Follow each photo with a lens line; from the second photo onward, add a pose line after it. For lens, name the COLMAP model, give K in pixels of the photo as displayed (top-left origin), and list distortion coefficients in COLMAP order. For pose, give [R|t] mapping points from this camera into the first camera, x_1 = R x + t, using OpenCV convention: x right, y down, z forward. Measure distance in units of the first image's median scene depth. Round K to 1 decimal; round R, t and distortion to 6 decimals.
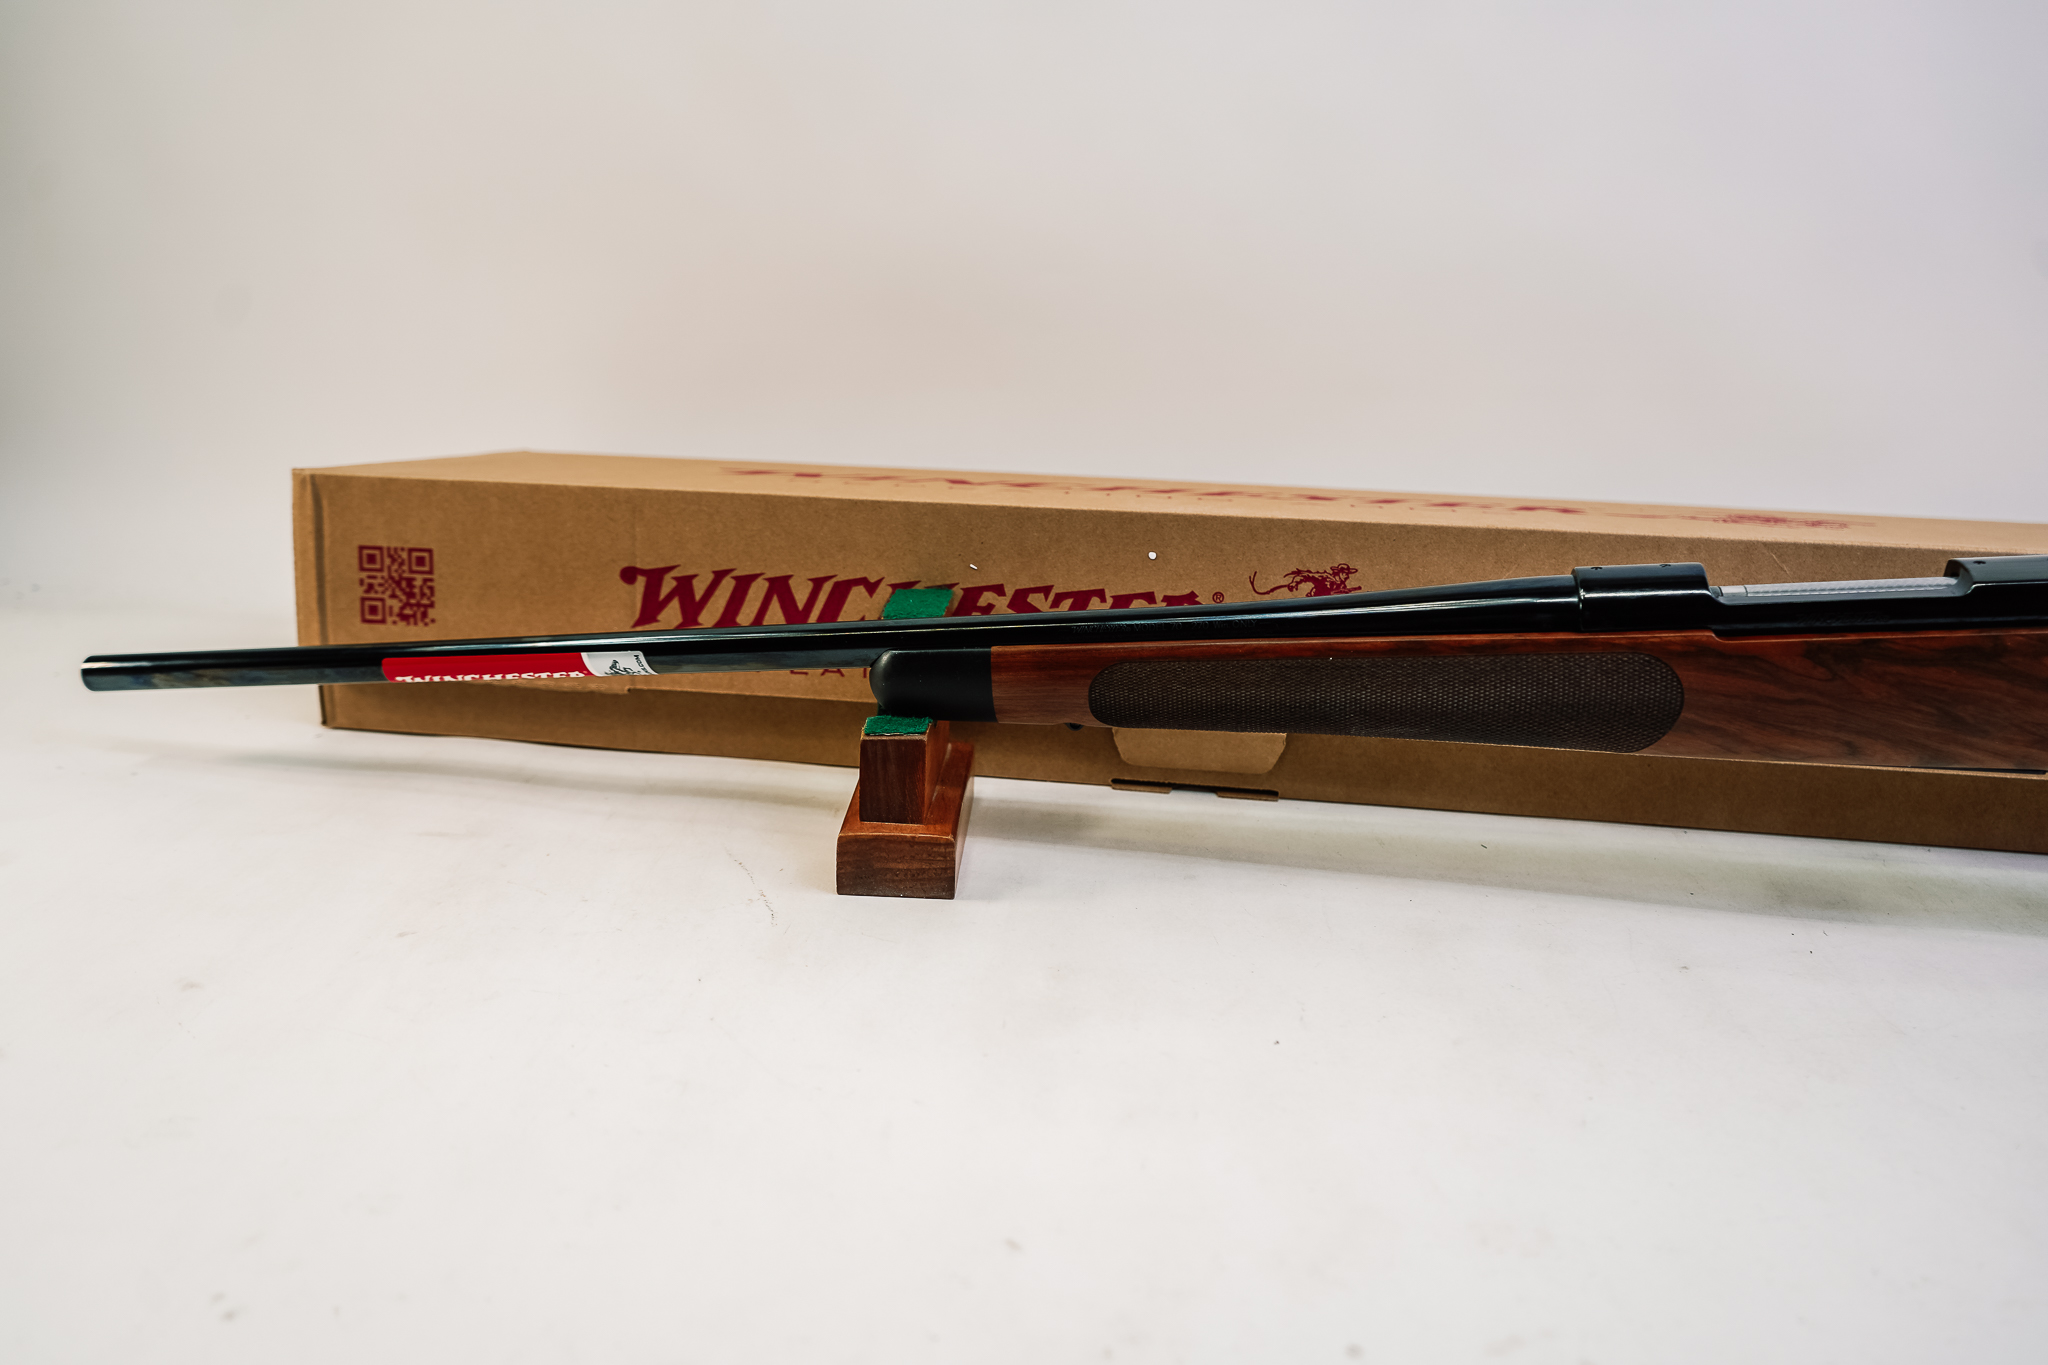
lens RADIAL K [[1590.4, 0, 1024.0], [0, 1590.4, 682.5], [0, 0, 1]] dist [-0.026918, 0.007412]
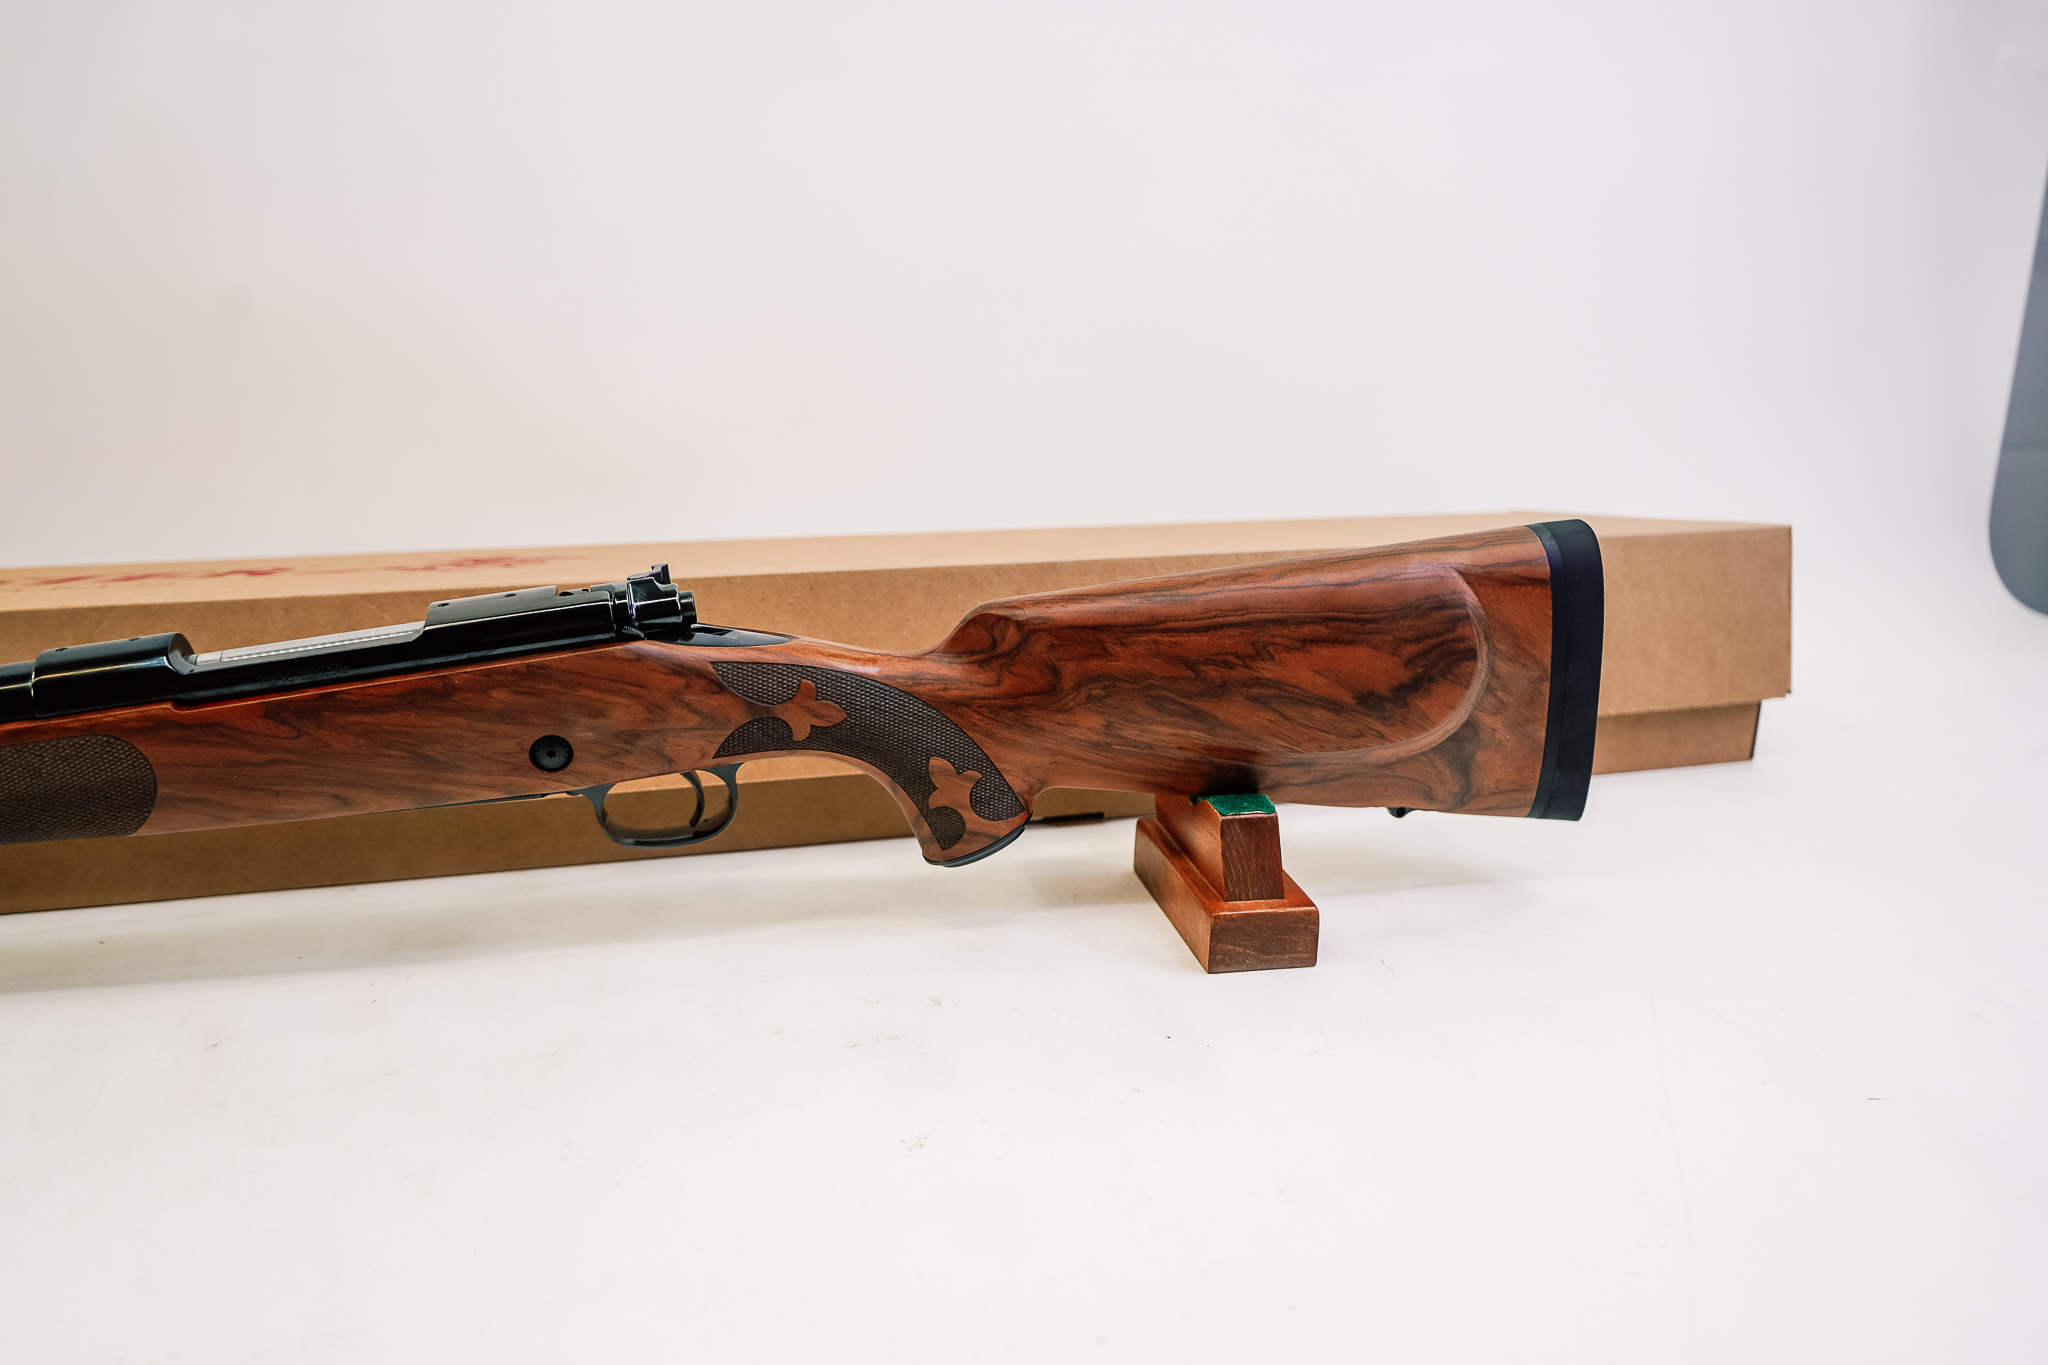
lens RADIAL K [[1590.4, 0, 1024.0], [0, 1590.4, 682.5], [0, 0, 1]] dist [-0.026918, 0.007412]
pose [[0.911423, -0.121350, 0.393168, 0.423058], [0.128182, 0.991710, 0.008942, 0.011112], [-0.390994, 0.042247, 0.919423, -0.081669]]
